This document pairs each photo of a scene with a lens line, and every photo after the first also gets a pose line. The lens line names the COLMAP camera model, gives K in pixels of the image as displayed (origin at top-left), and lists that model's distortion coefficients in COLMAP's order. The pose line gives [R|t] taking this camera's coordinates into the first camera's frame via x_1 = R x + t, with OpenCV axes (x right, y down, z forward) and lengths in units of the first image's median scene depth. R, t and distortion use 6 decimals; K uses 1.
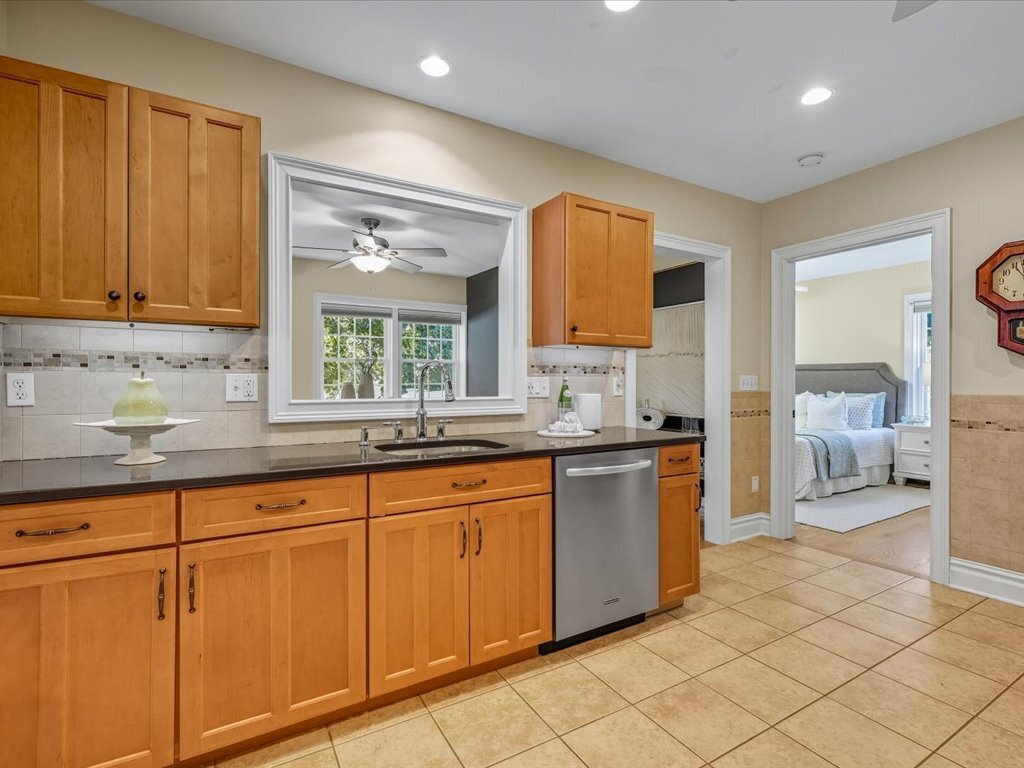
lens RADIAL K [[494.2, 0, 508.4], [0, 494.2, 378.4], [0, 0, 1]] dist [0.000485, 0.000009]
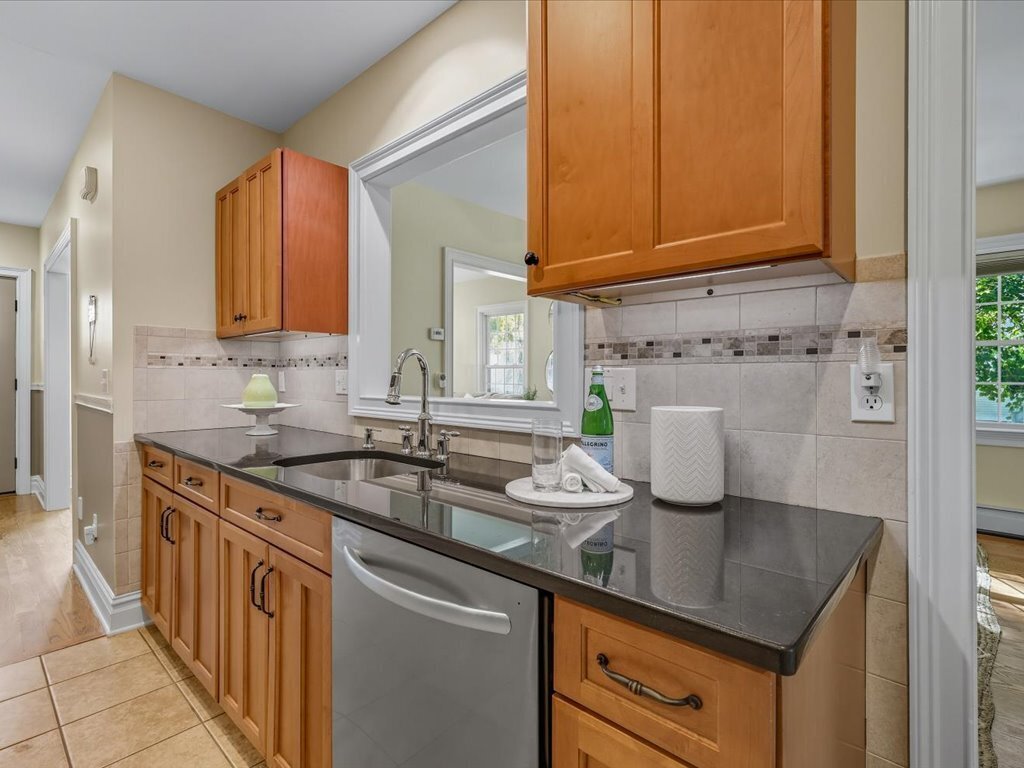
lens RADIAL K [[500.5, 0, 511.9], [0, 500.5, 374.3], [0, 0, 1]] dist [0.029820, 0.000098]
pose [[0.294562, -0.002345, -0.955629, 0.511262], [0.006736, 0.999977, -0.000378, 0.003664], [0.955608, -0.006326, 0.294572, 0.759313]]
